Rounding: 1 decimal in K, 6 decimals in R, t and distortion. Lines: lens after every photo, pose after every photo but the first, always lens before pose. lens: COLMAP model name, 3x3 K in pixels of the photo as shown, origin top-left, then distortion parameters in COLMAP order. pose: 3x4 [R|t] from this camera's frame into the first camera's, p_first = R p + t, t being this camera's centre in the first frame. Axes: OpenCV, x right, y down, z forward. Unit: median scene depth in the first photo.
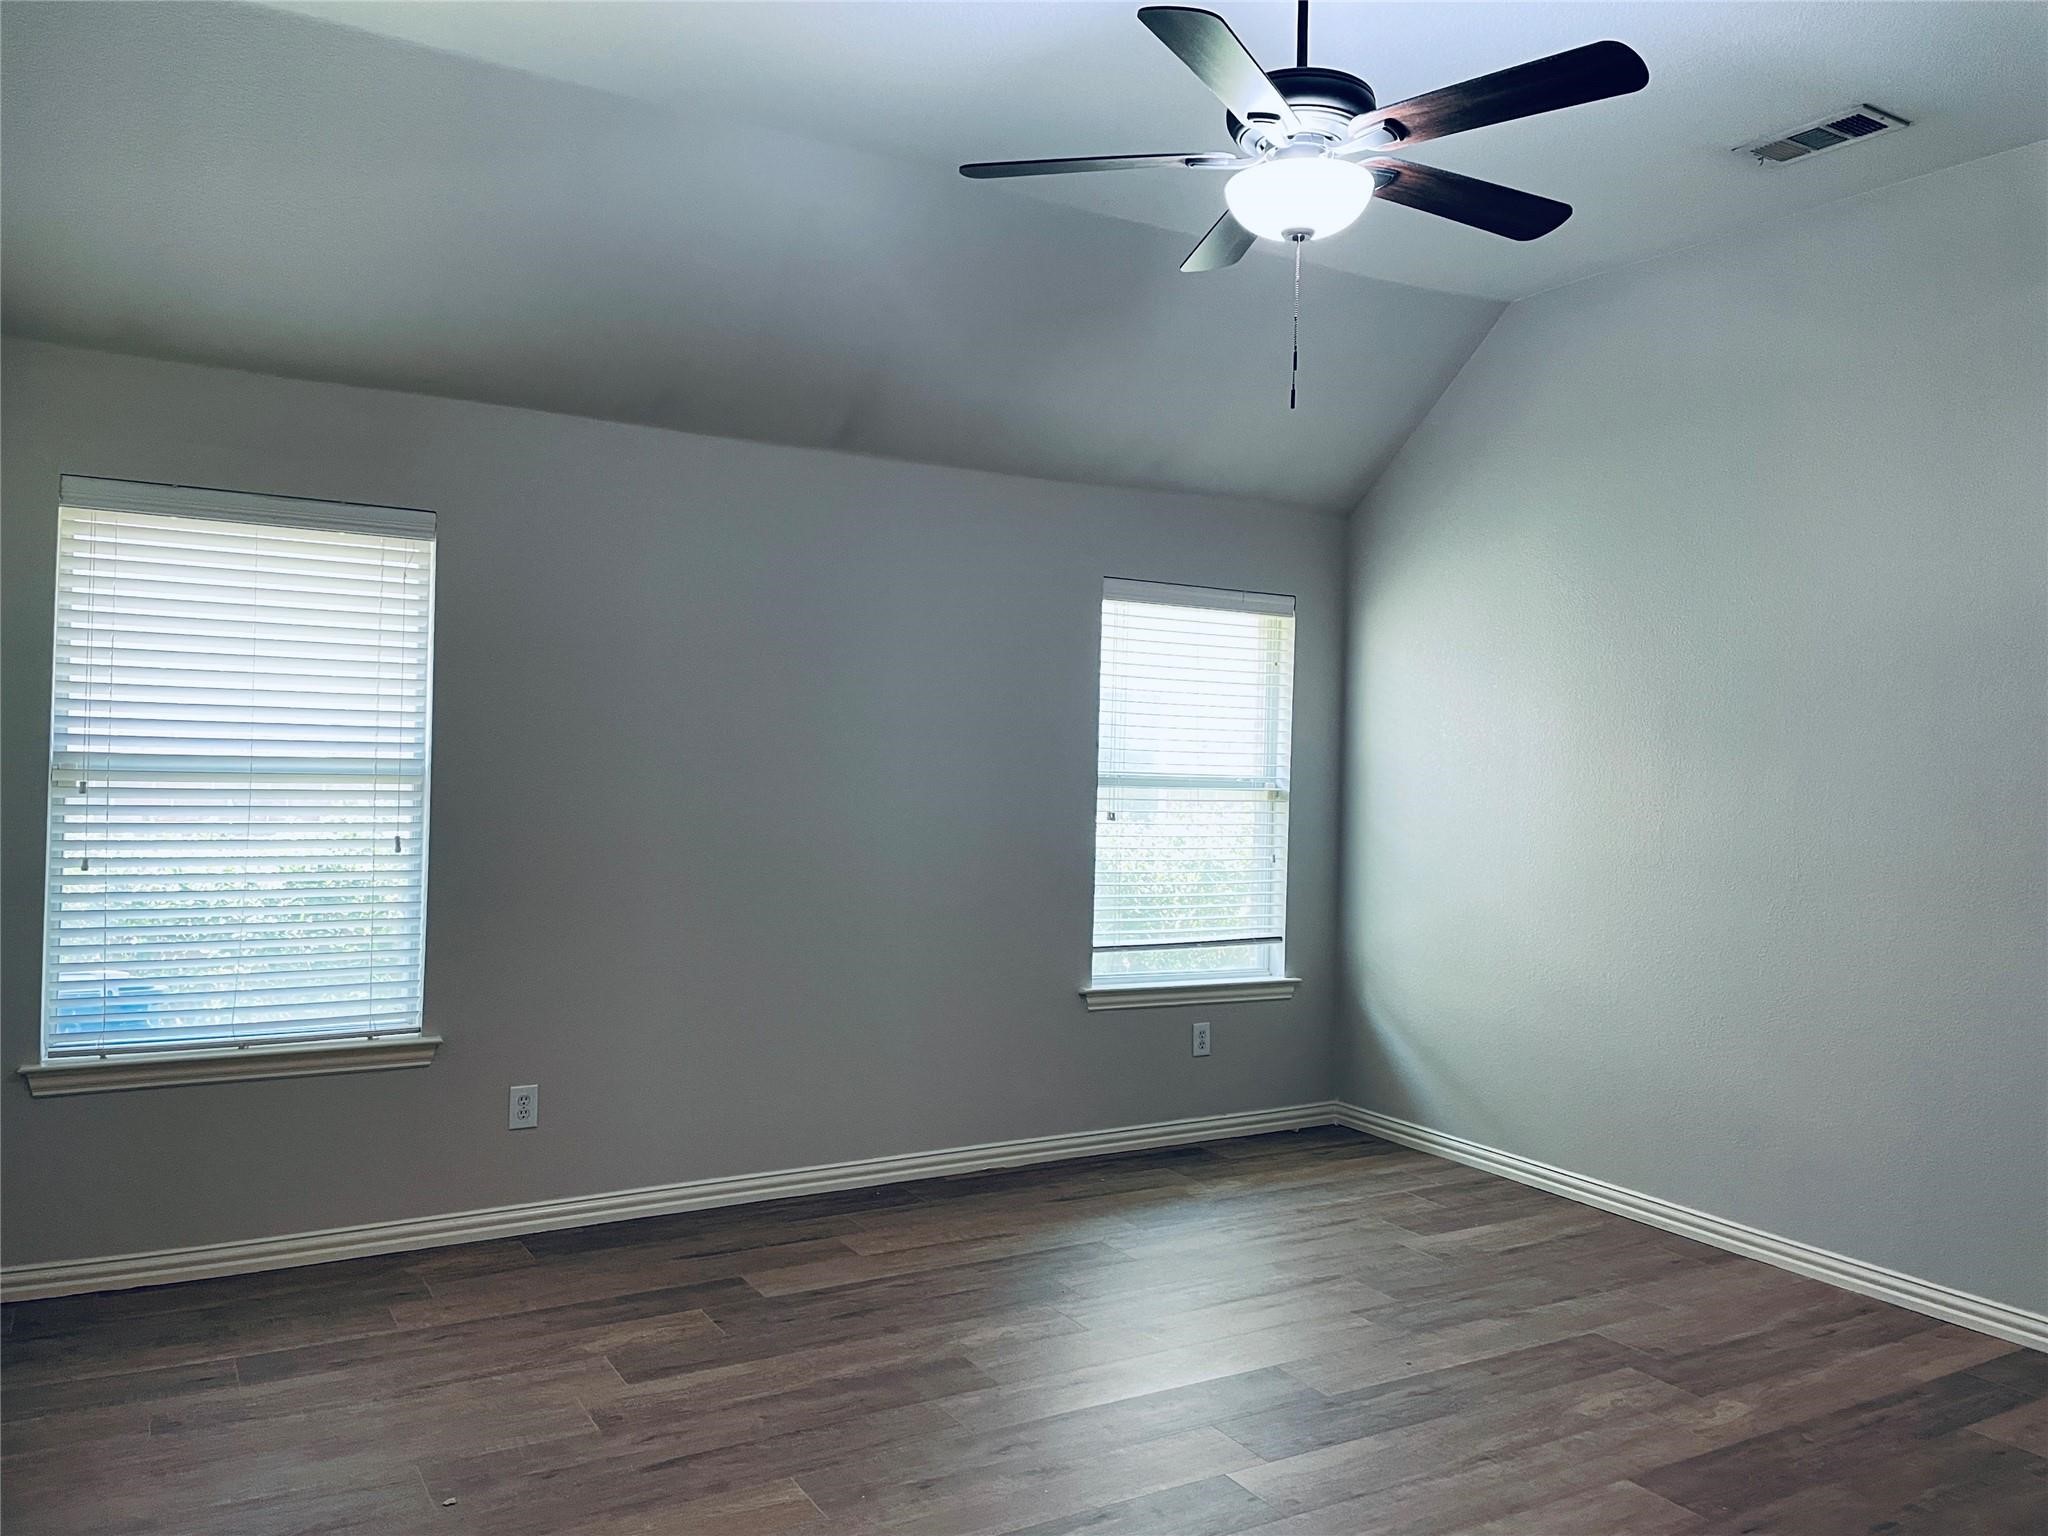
lens RADIAL K [[1542.0, 0, 1043.7], [0, 1542.0, 745.8], [0, 0, 1]] dist [0.099317, -0.123388]
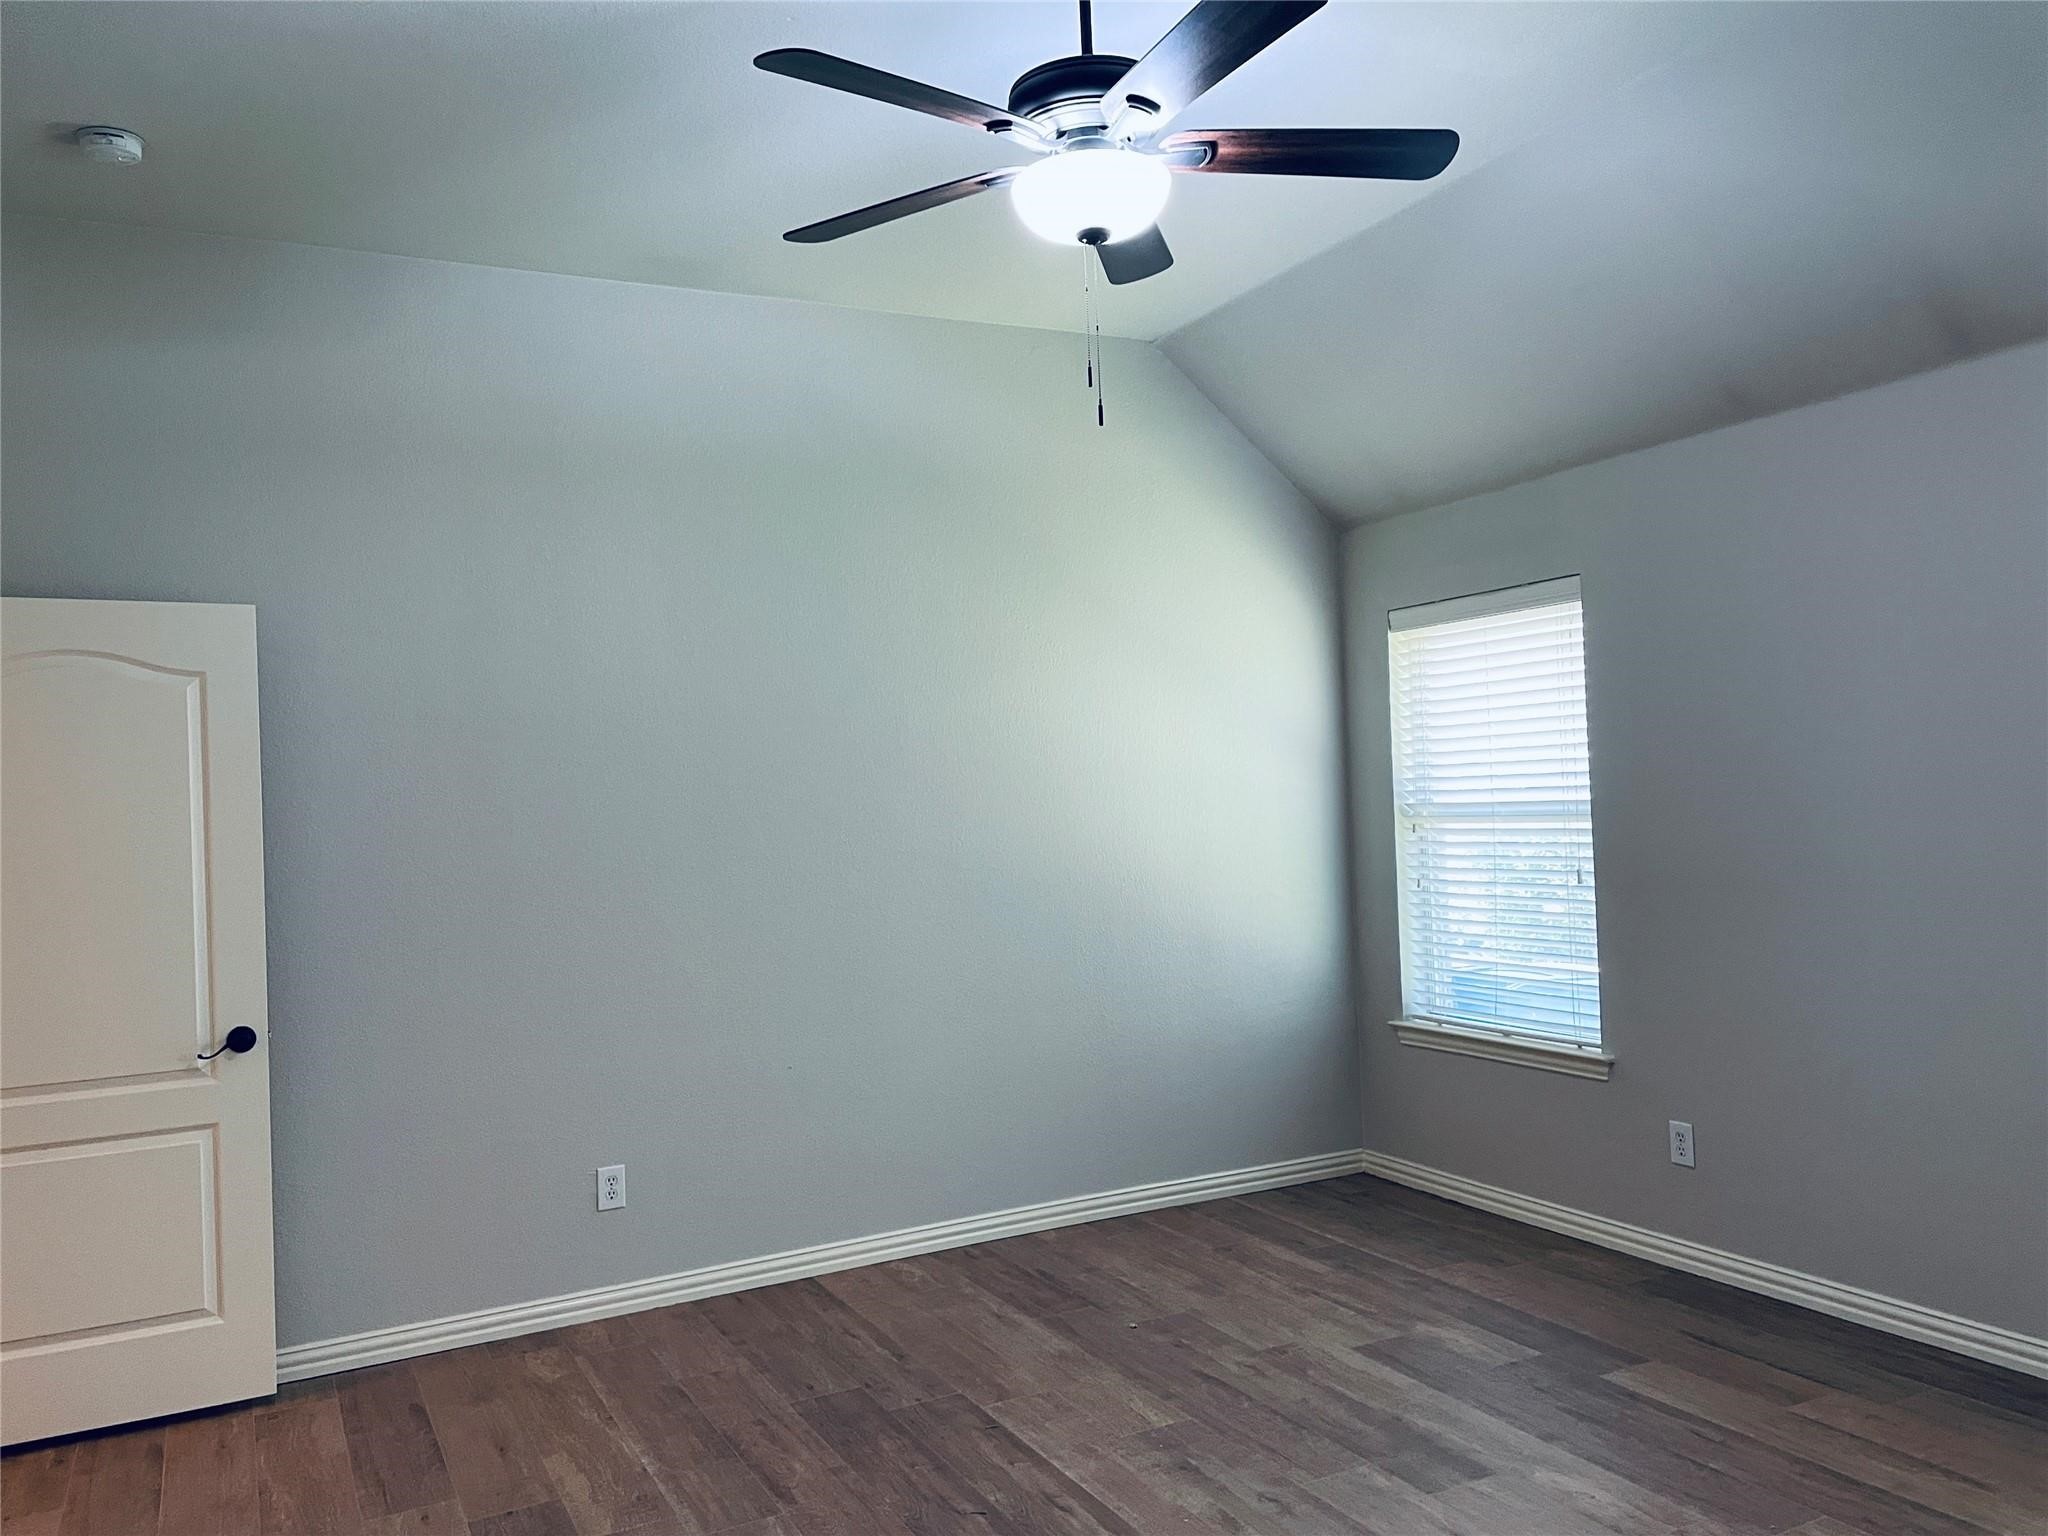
lens RADIAL K [[1542.0, 0, 1027.2], [0, 1542.0, 766.9], [0, 0, 1]] dist [0.099317, -0.123388]
pose [[-0.063315, -0.042540, -0.997086, 0.813886], [0.047753, 0.997818, -0.045604, 0.018848], [0.996850, -0.050501, -0.061146, 0.759084]]
